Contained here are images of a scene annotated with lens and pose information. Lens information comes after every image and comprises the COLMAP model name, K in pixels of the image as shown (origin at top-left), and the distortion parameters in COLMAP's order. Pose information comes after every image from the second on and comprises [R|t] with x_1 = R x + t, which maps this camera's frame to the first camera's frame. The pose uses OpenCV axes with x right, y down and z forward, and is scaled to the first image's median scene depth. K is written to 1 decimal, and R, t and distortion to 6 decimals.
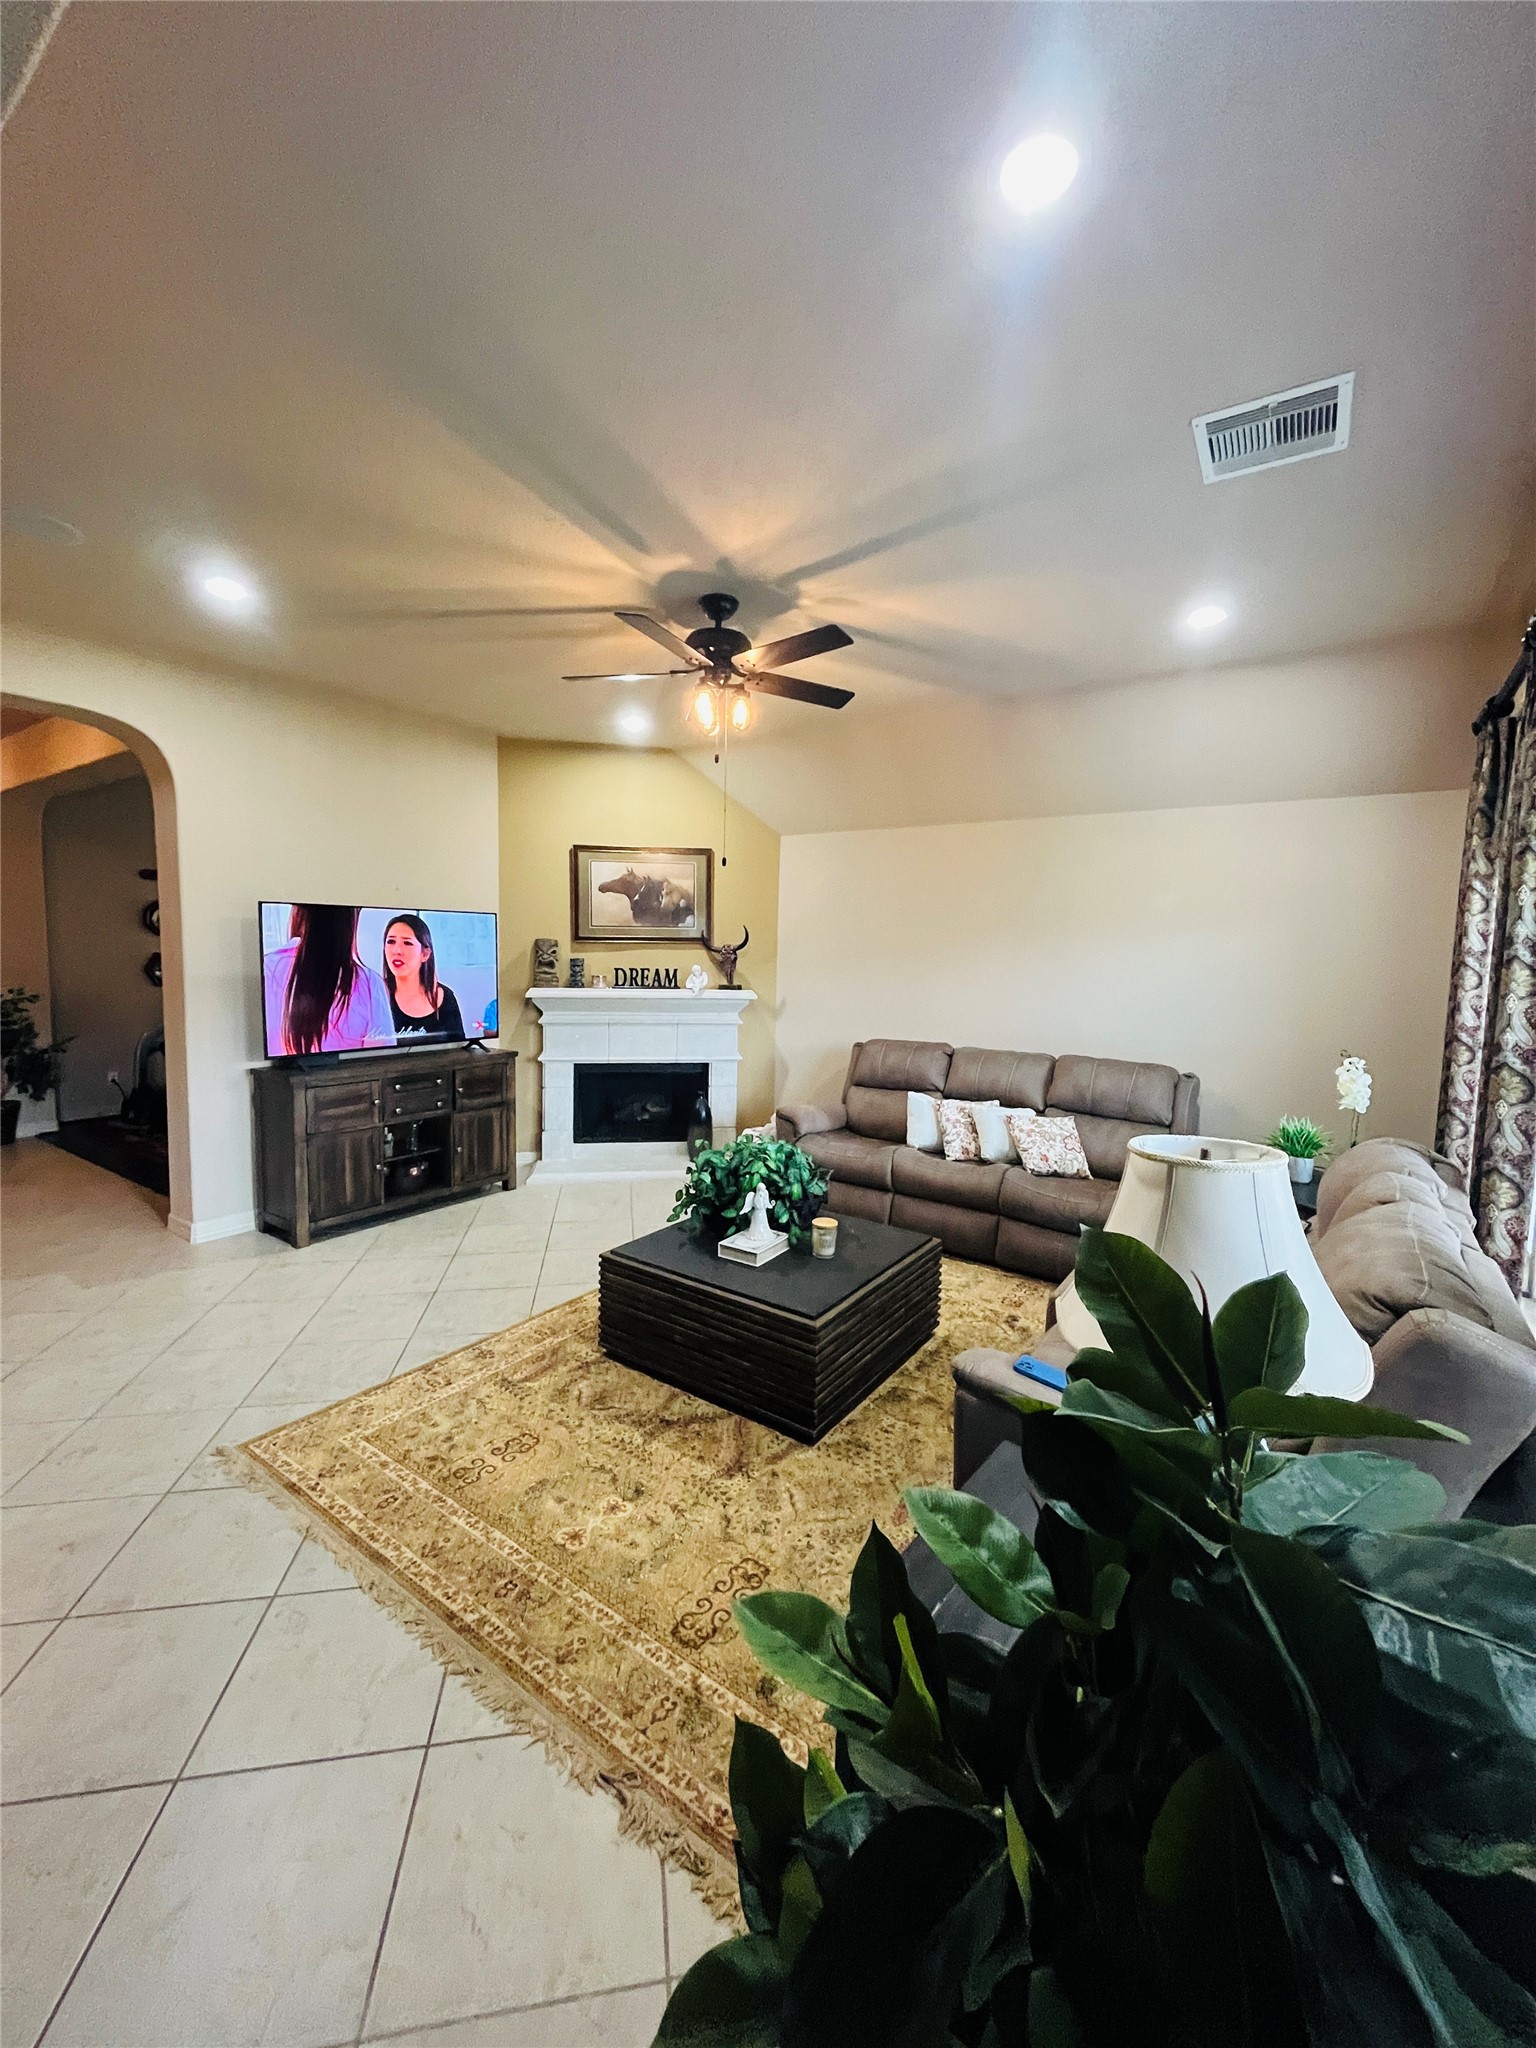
lens RADIAL K [[826.0, 0, 765.5], [0, 826.0, 1015.7], [0, 0, 1]] dist [0.000162, -0.000555]
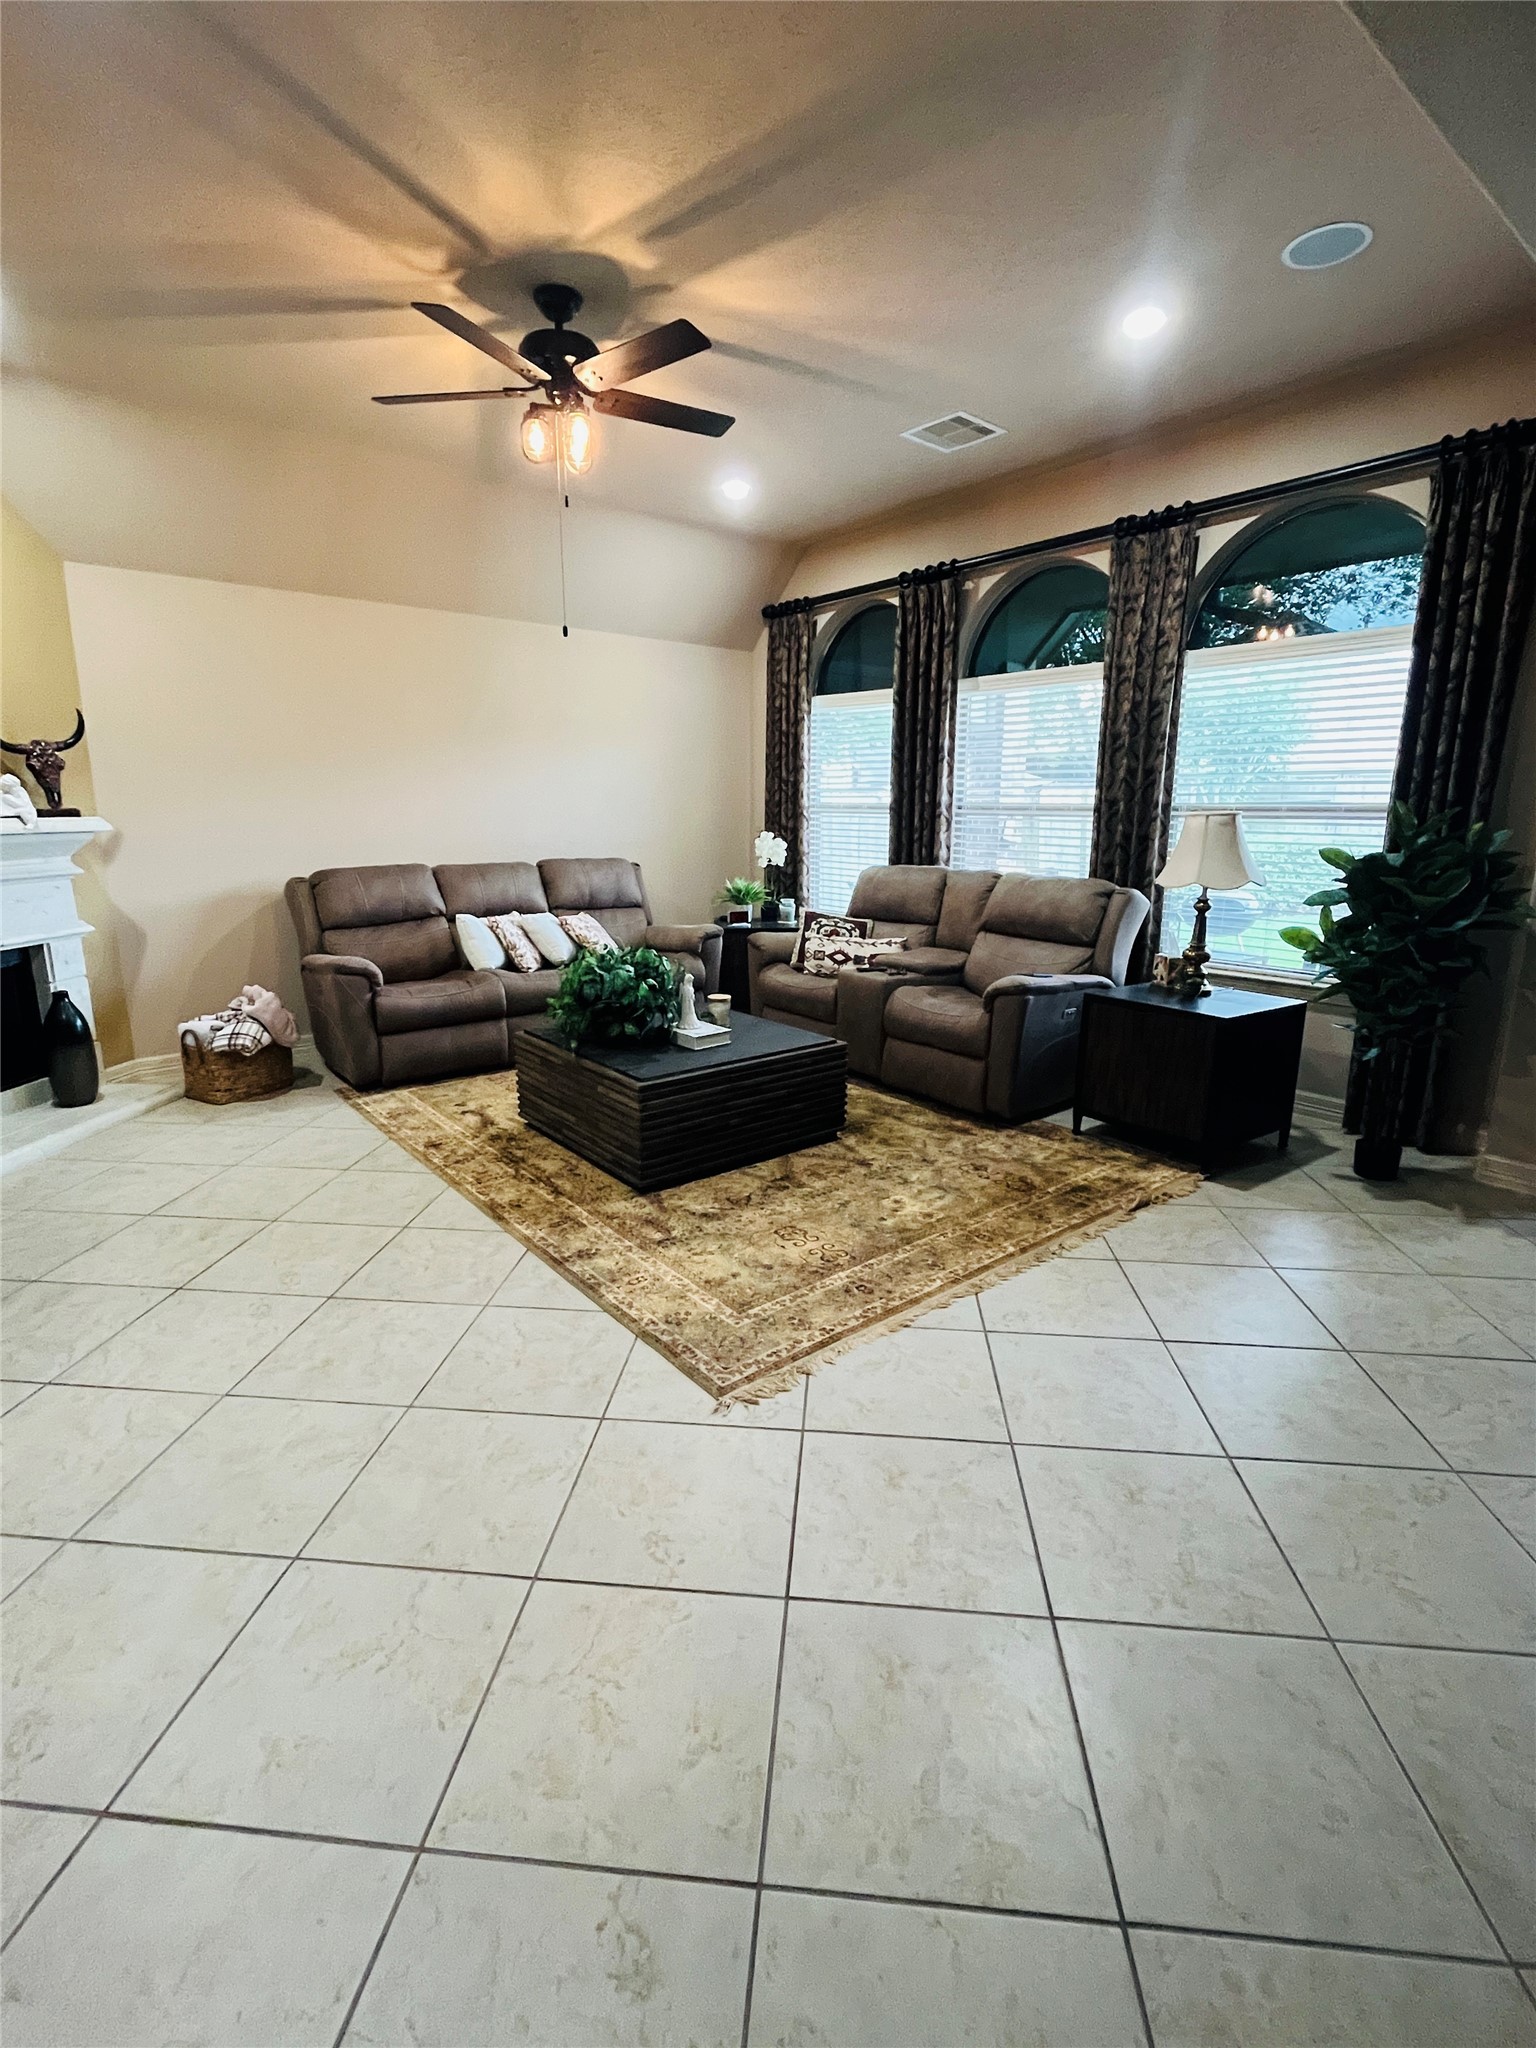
lens RADIAL K [[965.3, 0, 763.7], [0, 965.3, 1019.2], [0, 0, 1]] dist [-0.001471, -0.000152]
pose [[0.265568, -0.227860, 0.936778, -0.610263], [0.084002, 0.973442, 0.212964, 0.005688], [-0.960426, 0.022135, 0.277655, 0.318786]]
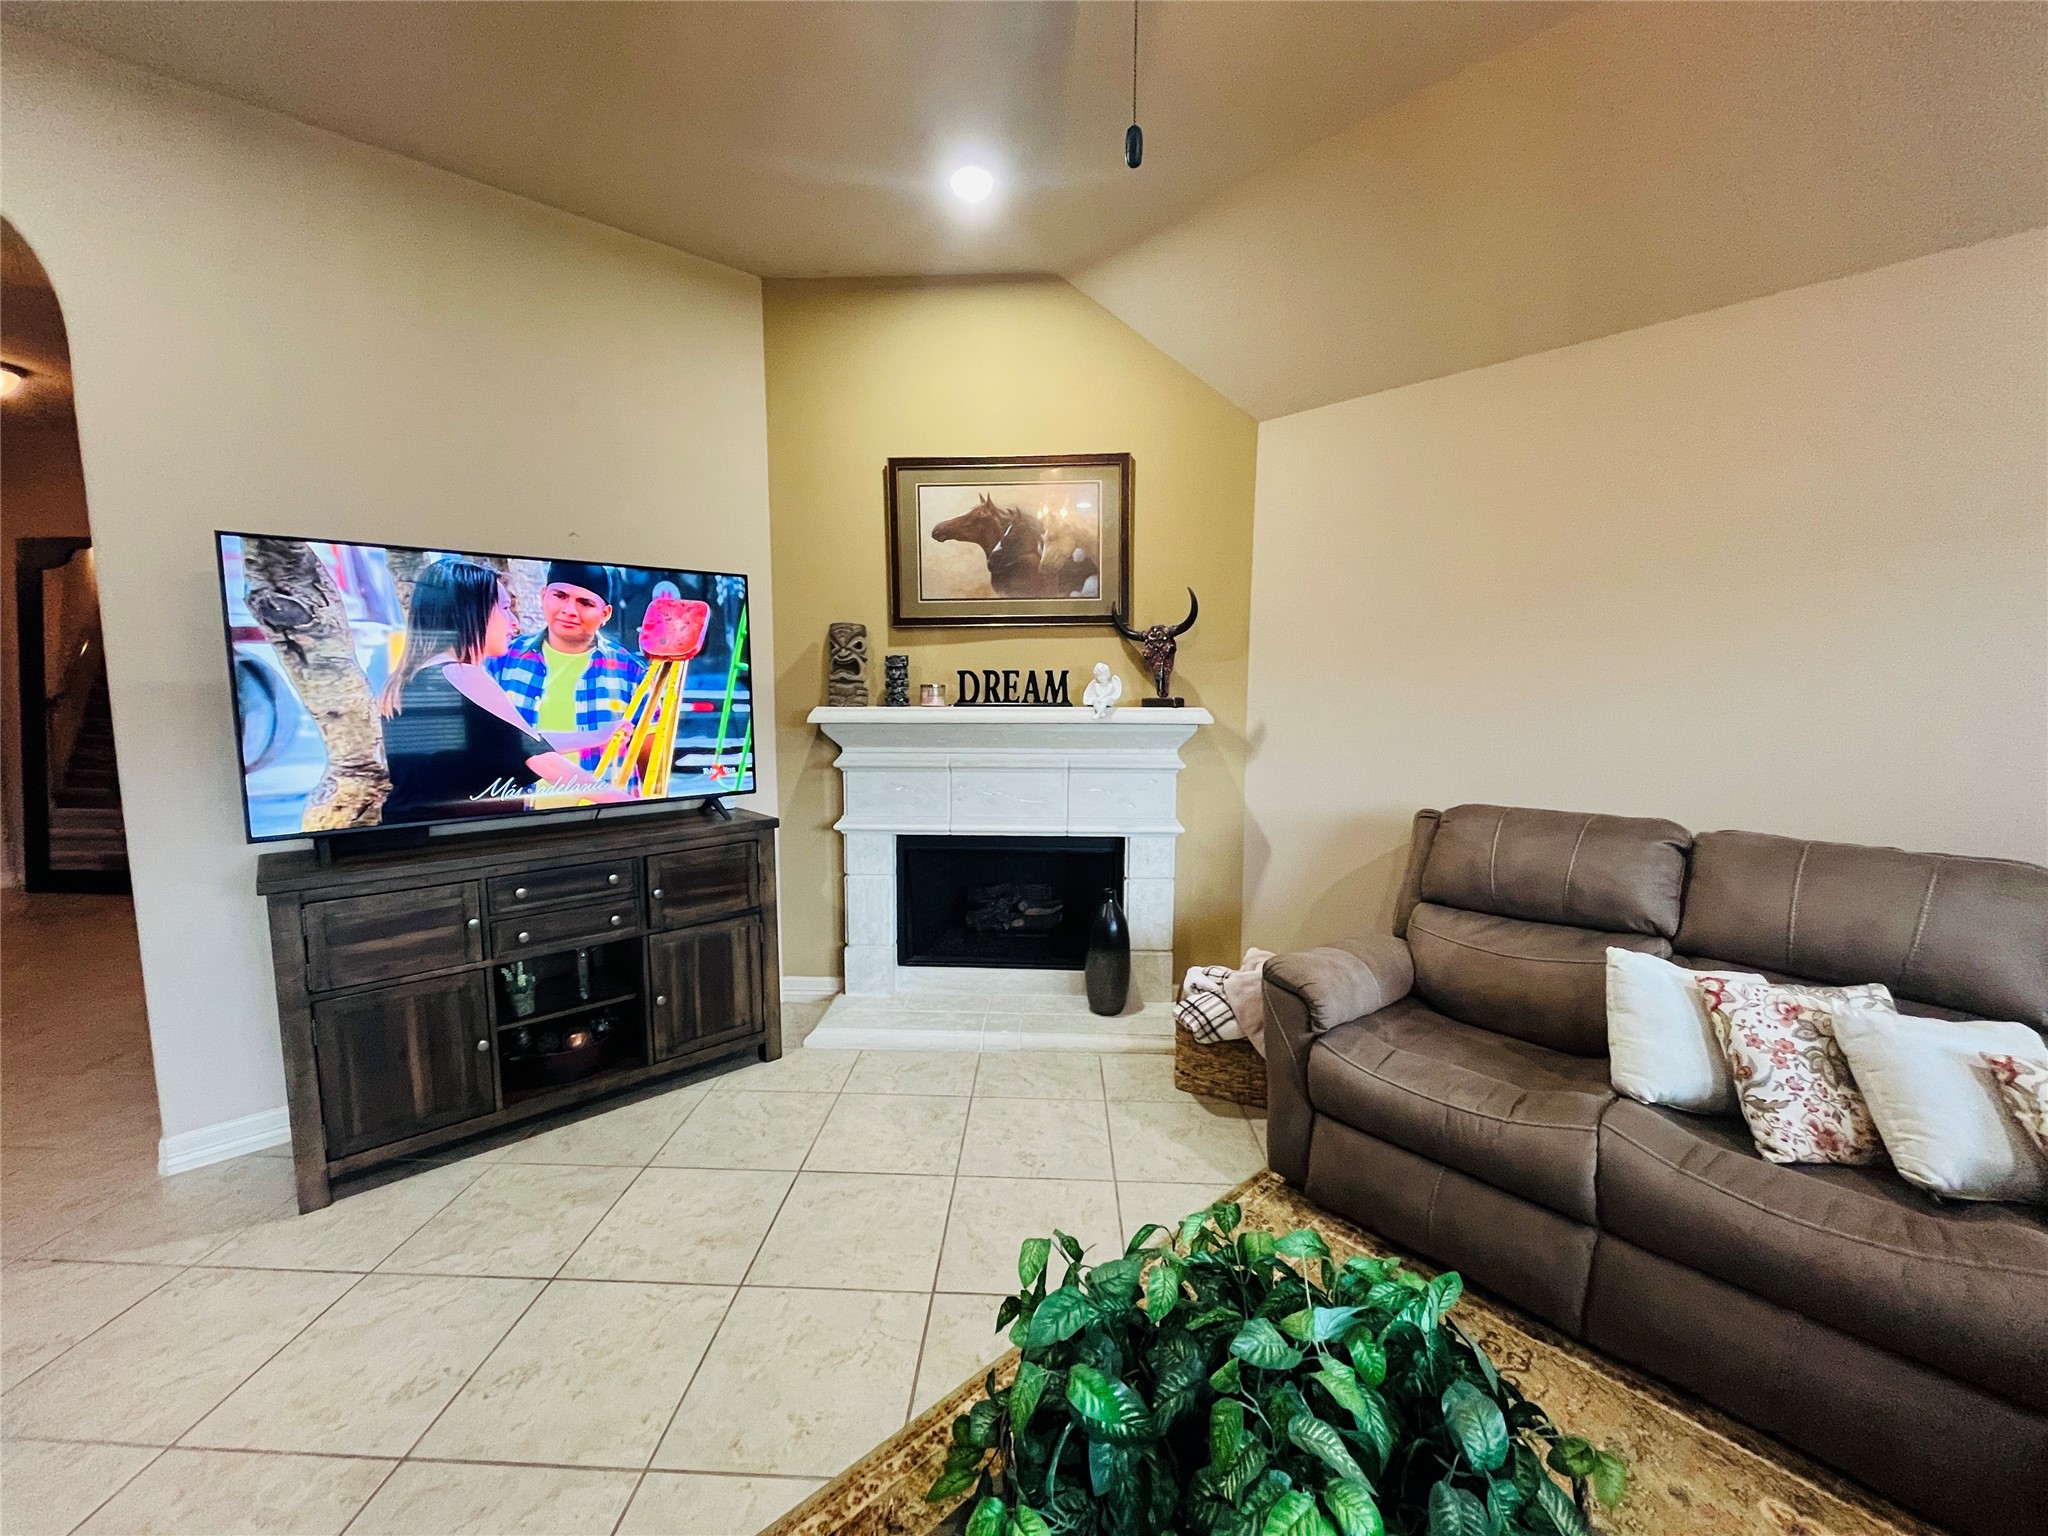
lens RADIAL K [[826.0, 0, 1024.7], [0, 826.0, 763.2], [0, 0, 1]] dist [0.000162, -0.000555]
pose [[0.978518, 0.003797, -0.206126, -0.019533], [0.000118, 0.999820, 0.018979, -0.004372], [0.206161, -0.018596, 0.978341, 0.447079]]
